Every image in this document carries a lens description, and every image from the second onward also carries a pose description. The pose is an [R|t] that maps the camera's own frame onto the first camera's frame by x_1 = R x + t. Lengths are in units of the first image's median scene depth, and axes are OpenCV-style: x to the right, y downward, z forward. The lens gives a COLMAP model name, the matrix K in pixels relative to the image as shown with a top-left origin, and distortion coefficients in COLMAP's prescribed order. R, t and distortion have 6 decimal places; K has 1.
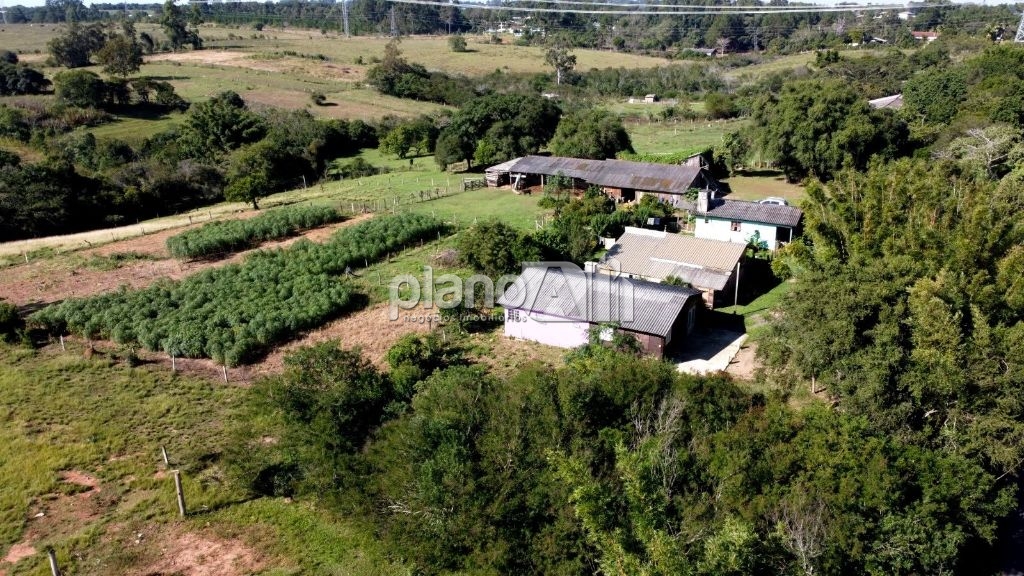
lens RADIAL K [[769.9, 0, 512.0], [0, 769.9, 288.0], [0, 0, 1]] dist [0.000736, -0.001121]
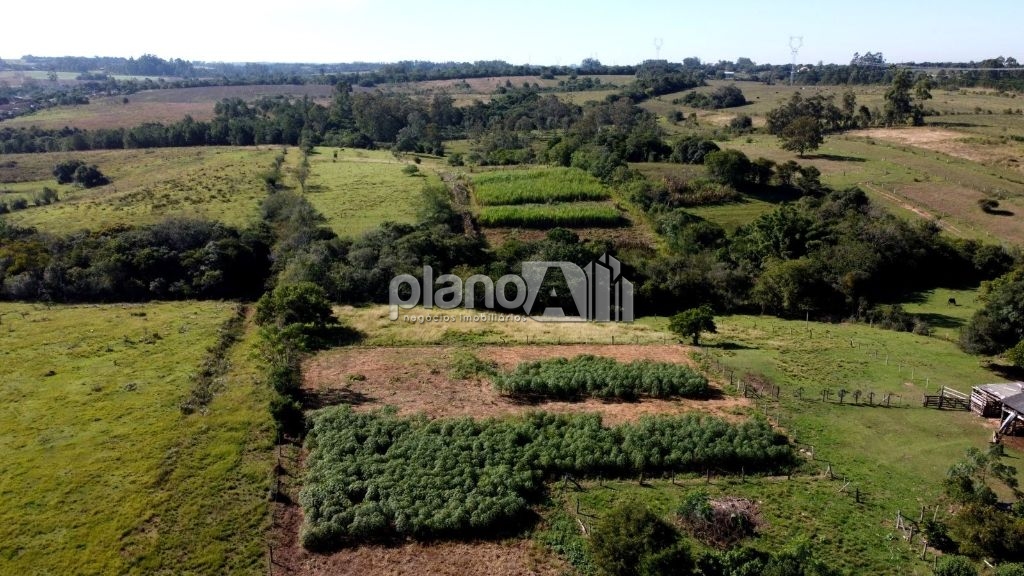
lens RADIAL K [[769.9, 0, 512.0], [0, 769.9, 288.0], [0, 0, 1]] dist [0.000736, -0.001121]
pose [[0.586077, 0.230314, -0.776833, 0.108017], [-0.278211, 0.957663, 0.074031, -0.080302], [0.760995, 0.172735, 0.625340, 0.118596]]
